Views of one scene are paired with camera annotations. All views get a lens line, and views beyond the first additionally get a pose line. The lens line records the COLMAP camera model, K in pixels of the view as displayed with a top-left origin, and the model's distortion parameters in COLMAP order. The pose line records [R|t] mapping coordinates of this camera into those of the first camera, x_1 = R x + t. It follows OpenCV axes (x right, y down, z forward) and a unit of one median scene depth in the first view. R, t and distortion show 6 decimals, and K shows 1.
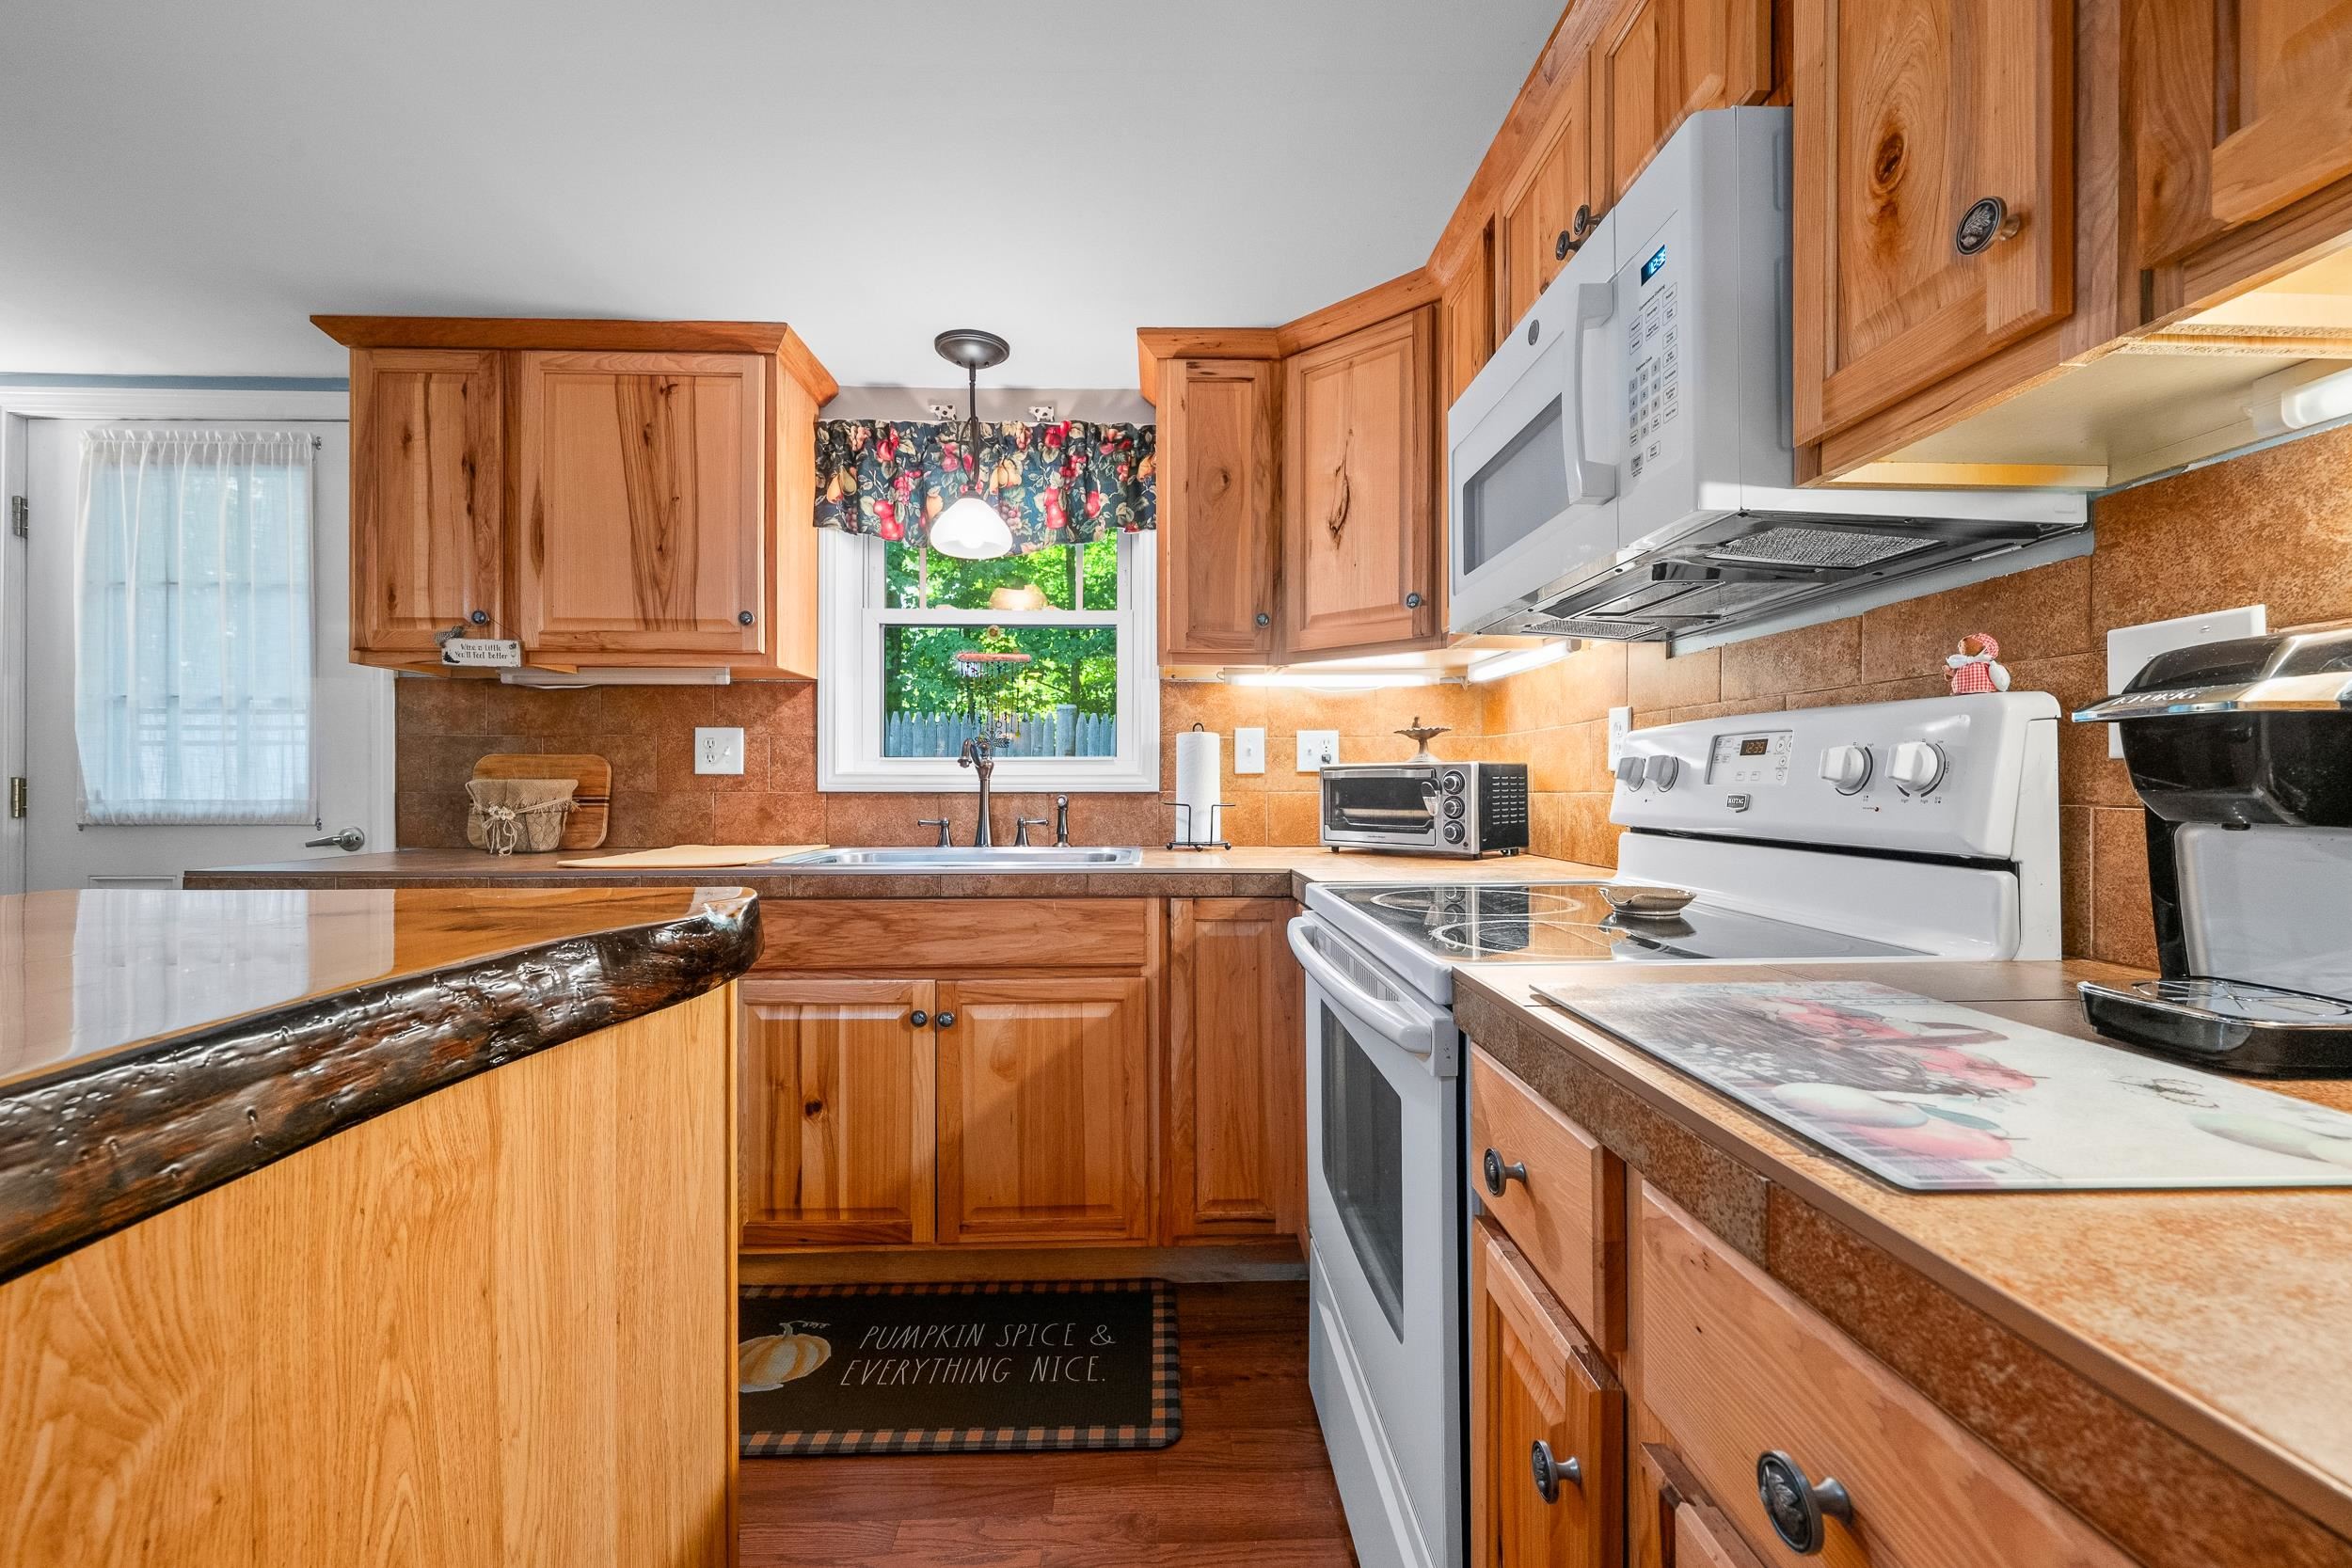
lens RADIAL K [[936.6, 0, 1180.0], [0, 936.6, 781.5], [0, 0, 1]] dist [-0.001447, 0.000144]
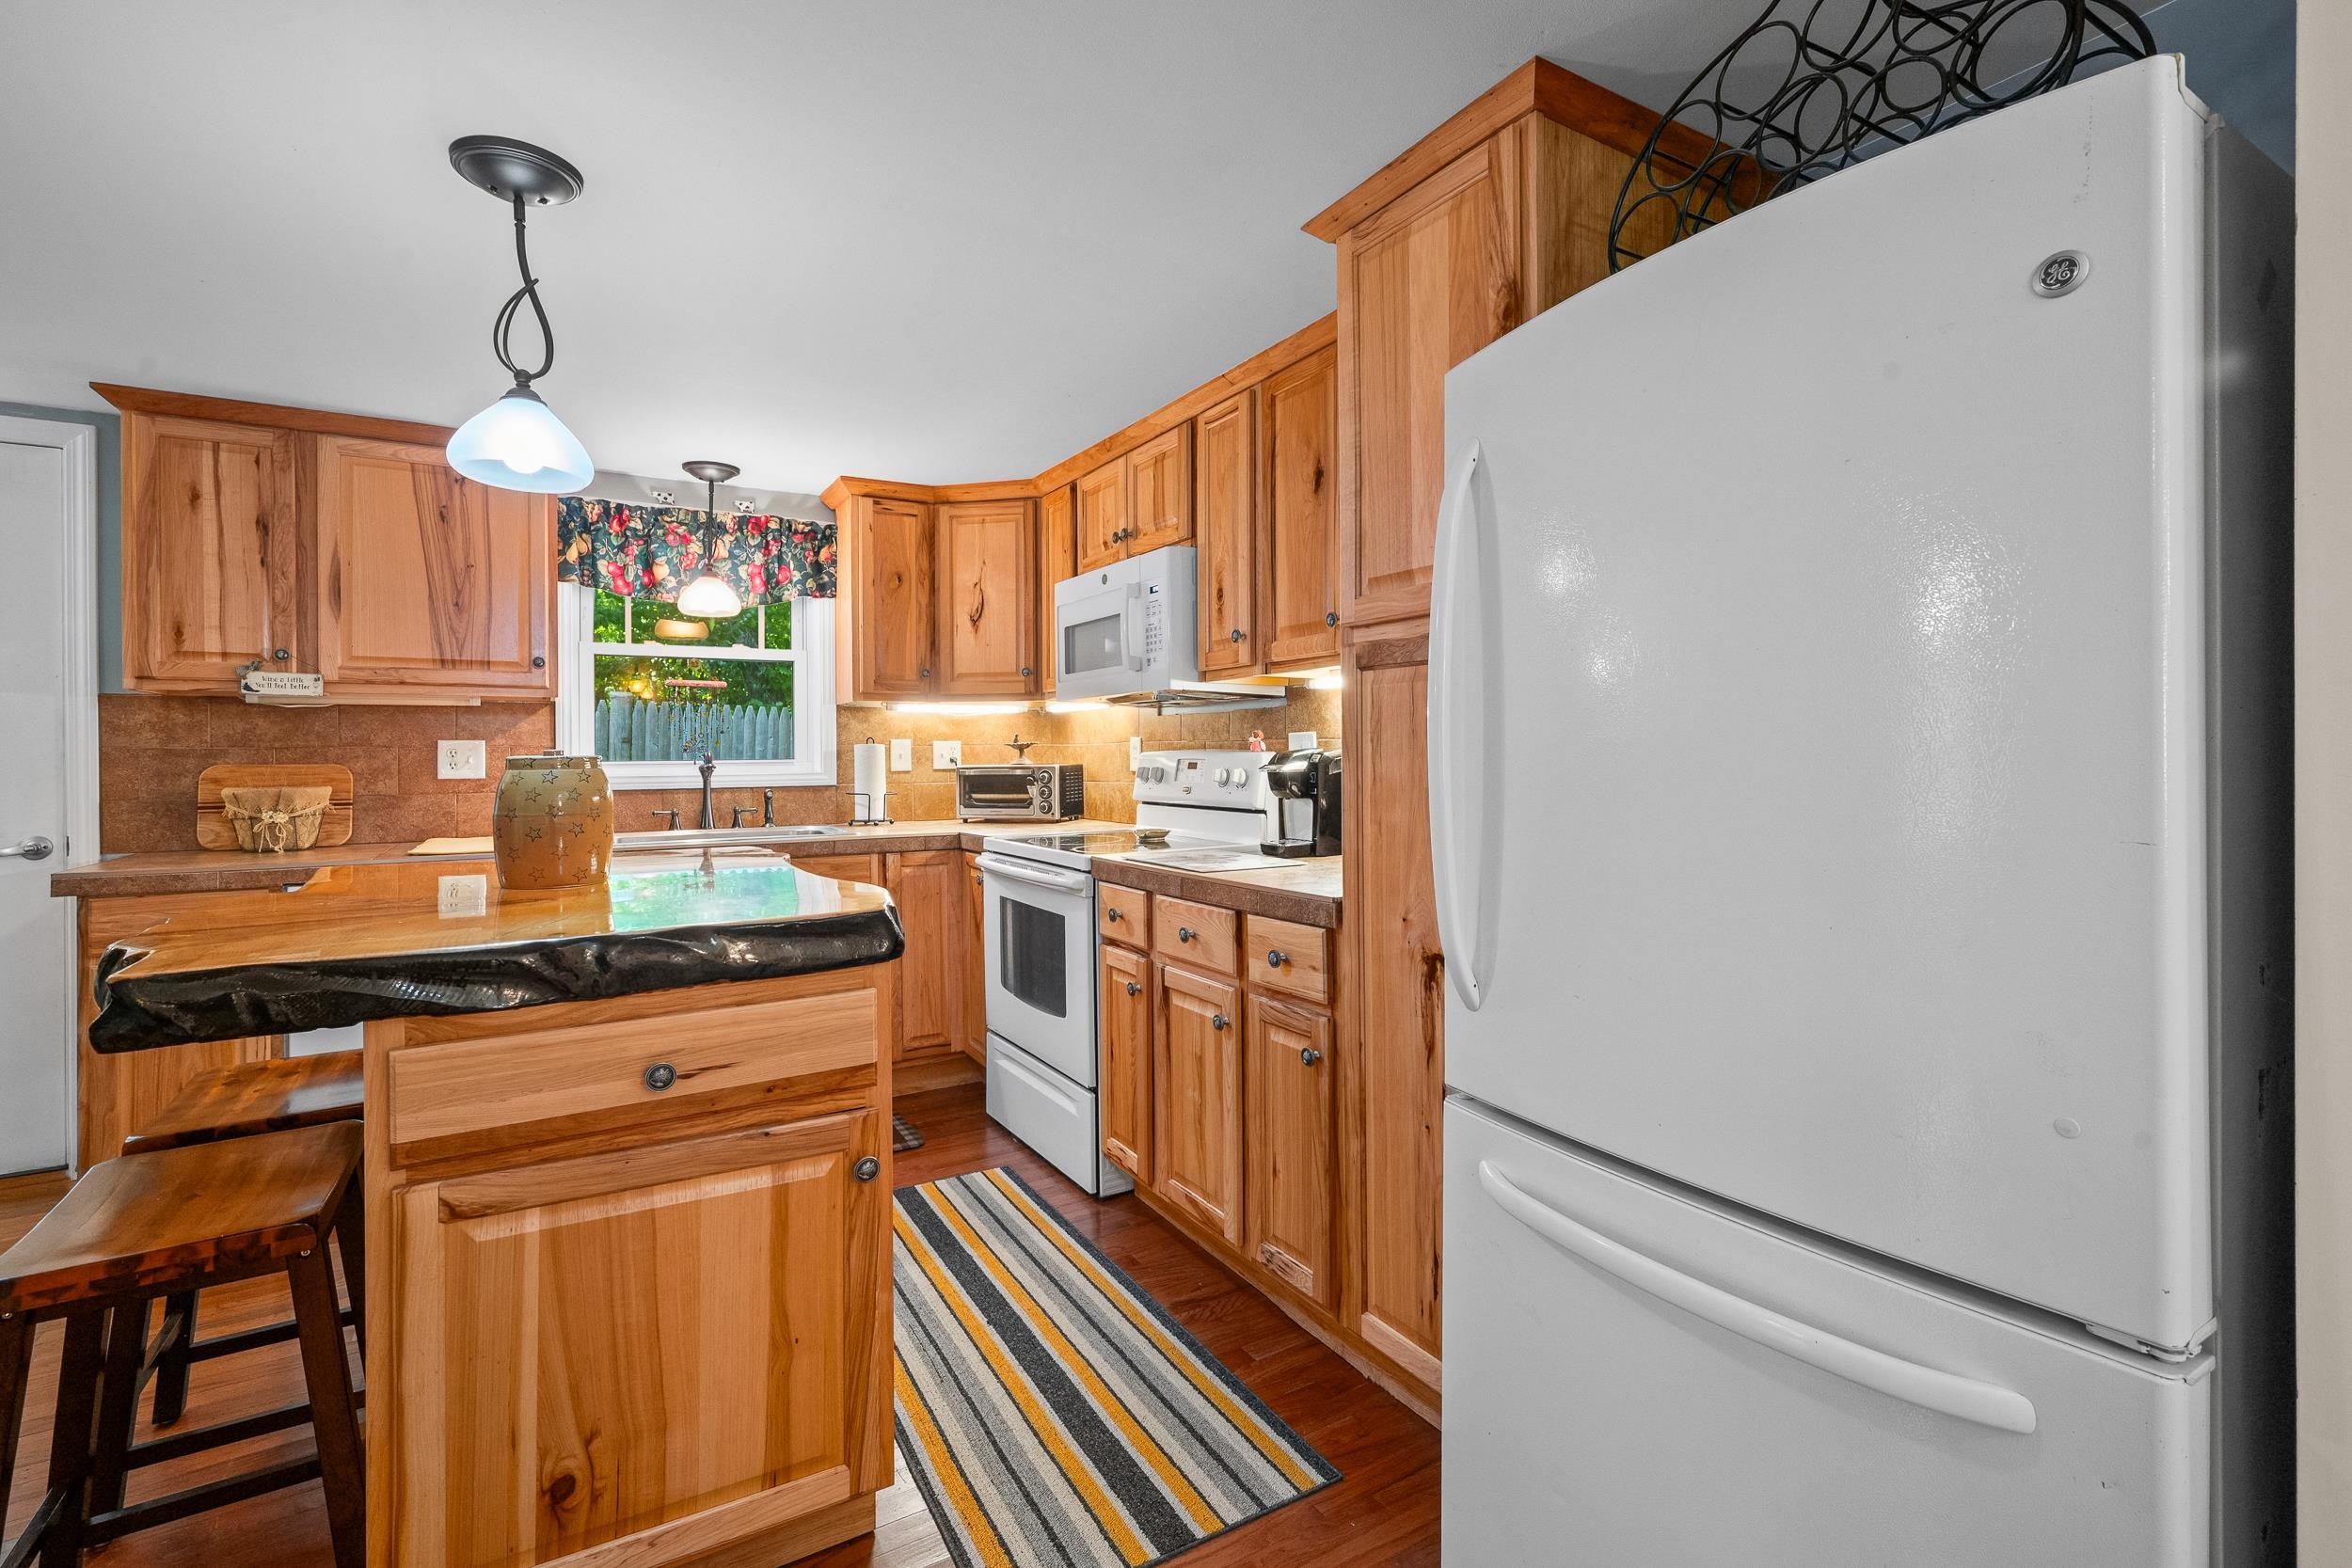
lens RADIAL K [[1068.2, 0, 1188.0], [0, 1068.2, 749.2], [0, 0, 1]] dist [0.000495, 0.000894]
pose [[0.872372, -0.005913, 0.488807, -0.401226], [0.006866, 0.999976, -0.000157, -0.045337], [-0.488794, 0.003493, 0.872392, -0.757986]]
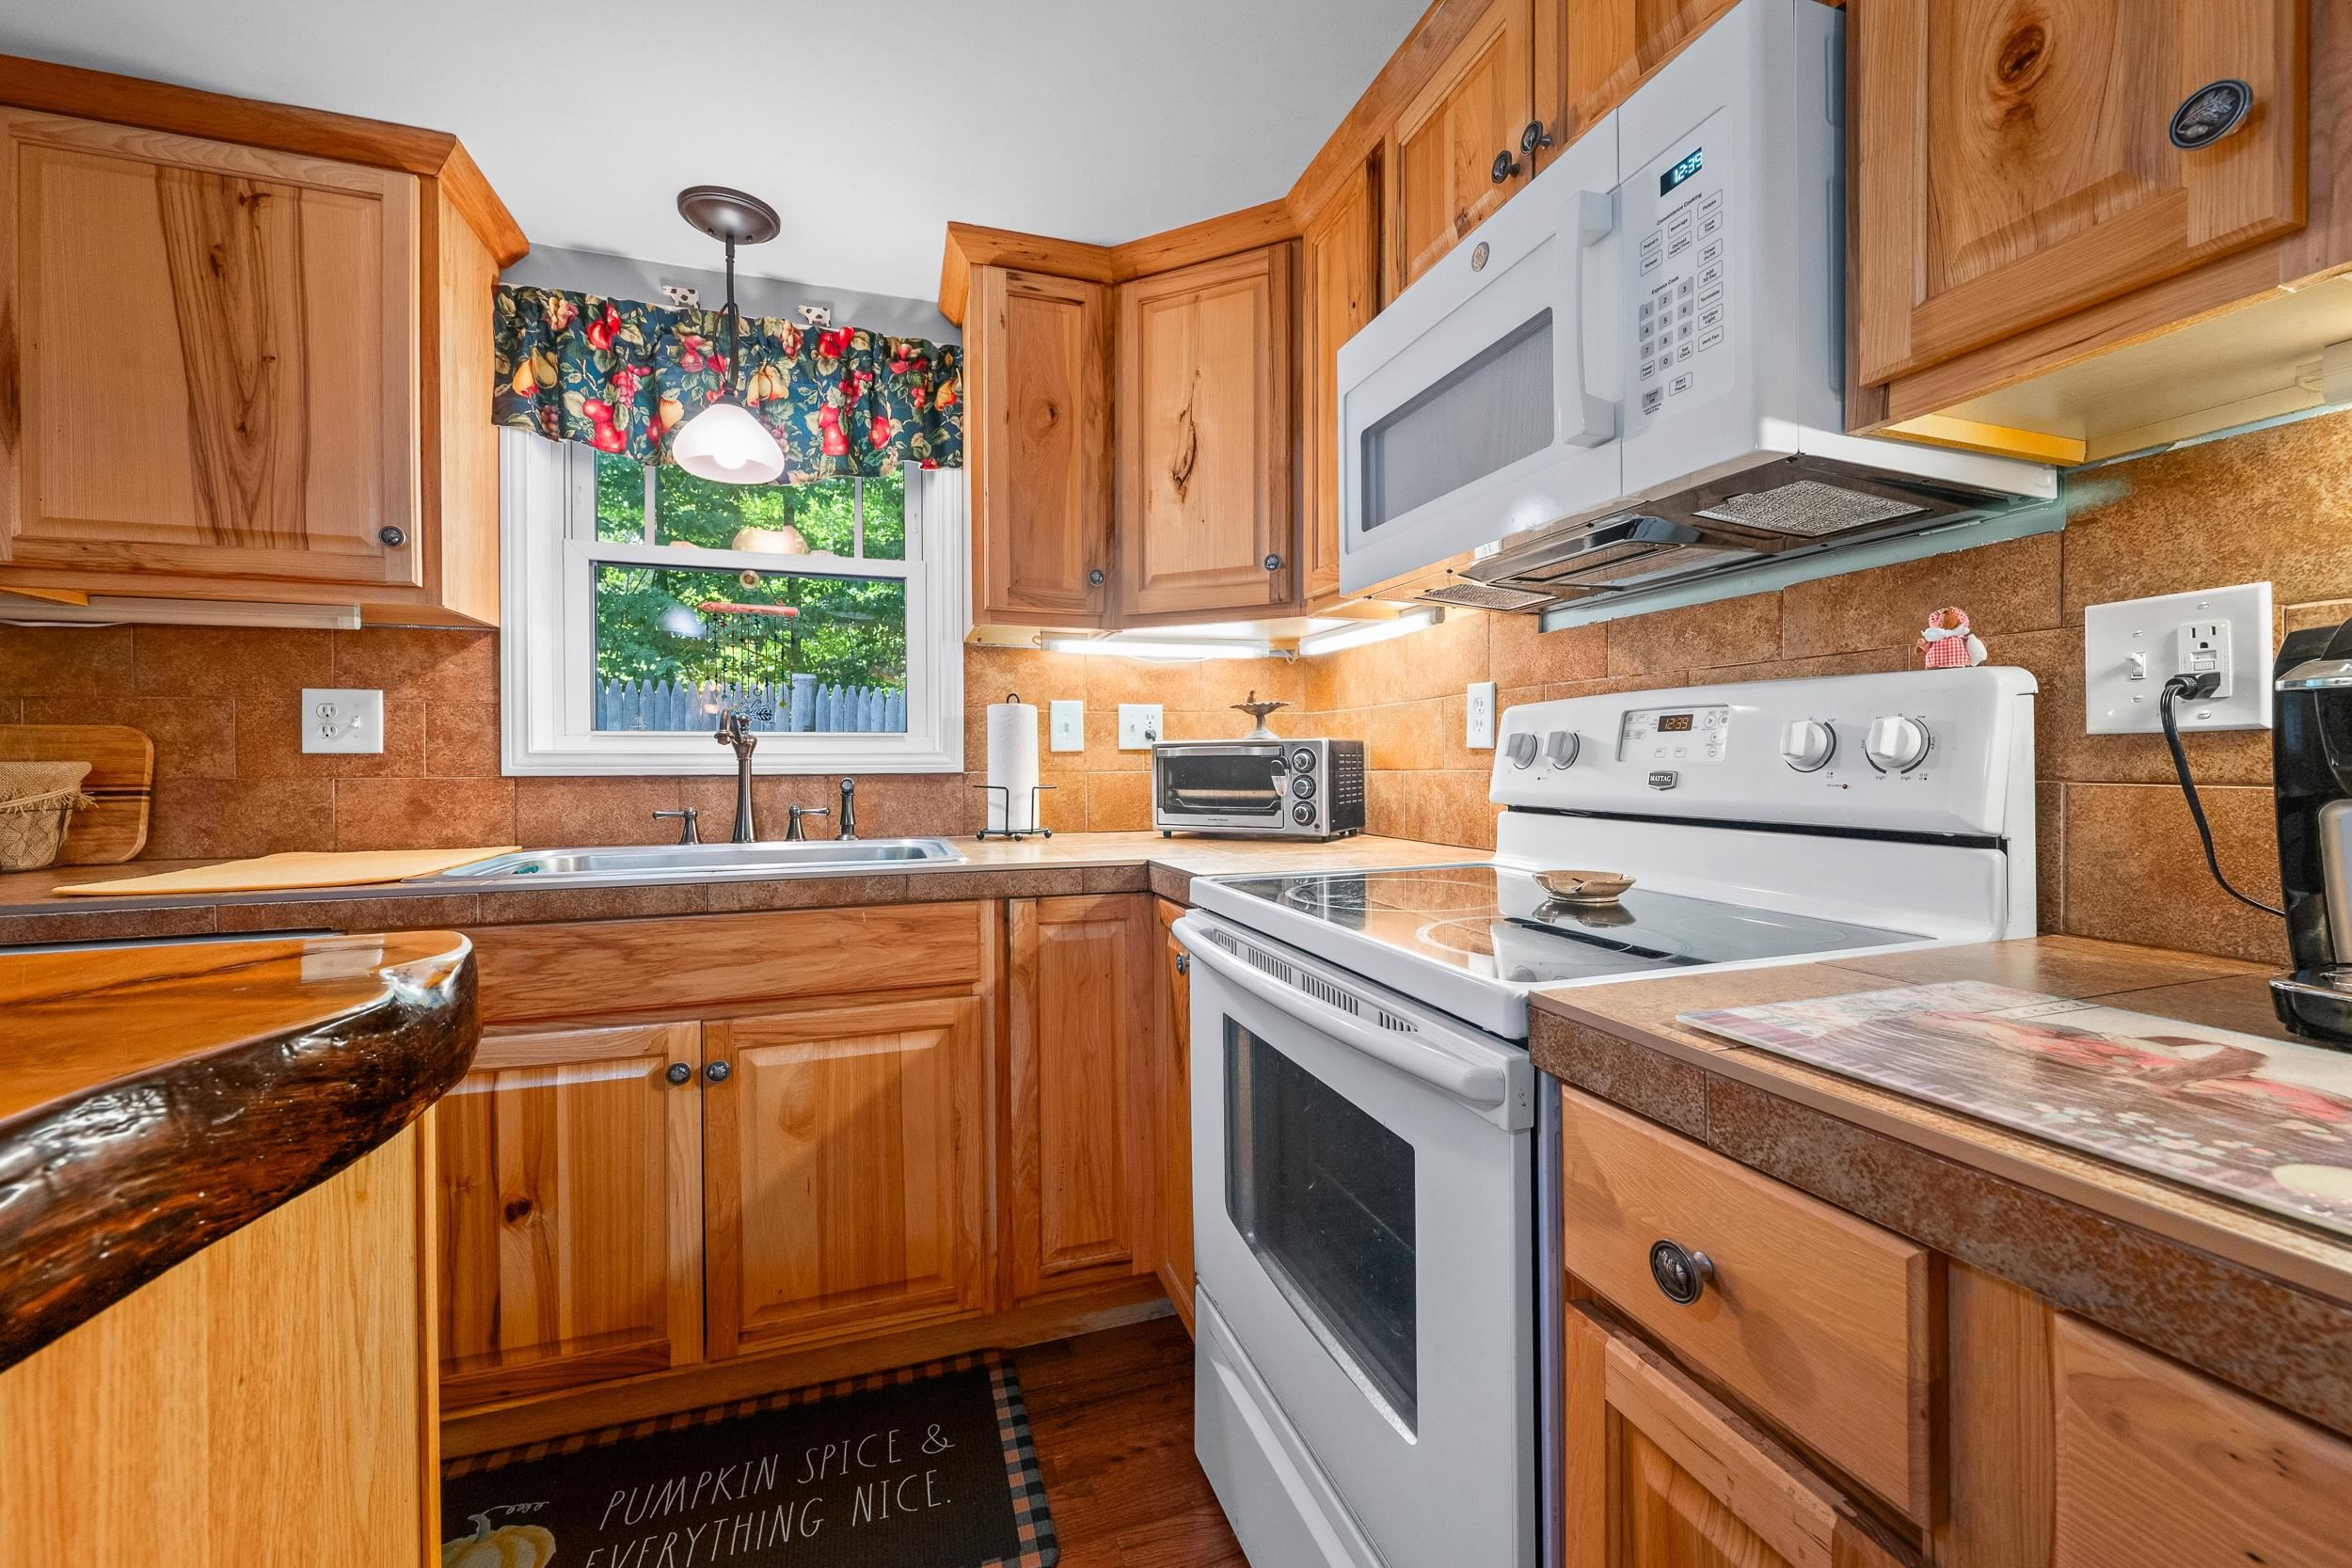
lens RADIAL K [[936.6, 0, 1188.9], [0, 936.6, 766.5], [0, 0, 1]] dist [-0.001447, 0.000144]
pose [[0.956234, -0.006348, 0.292534, -0.088971], [0.004203, 0.999959, 0.007960, -0.000894], [-0.292572, -0.006382, 0.956222, 0.131344]]
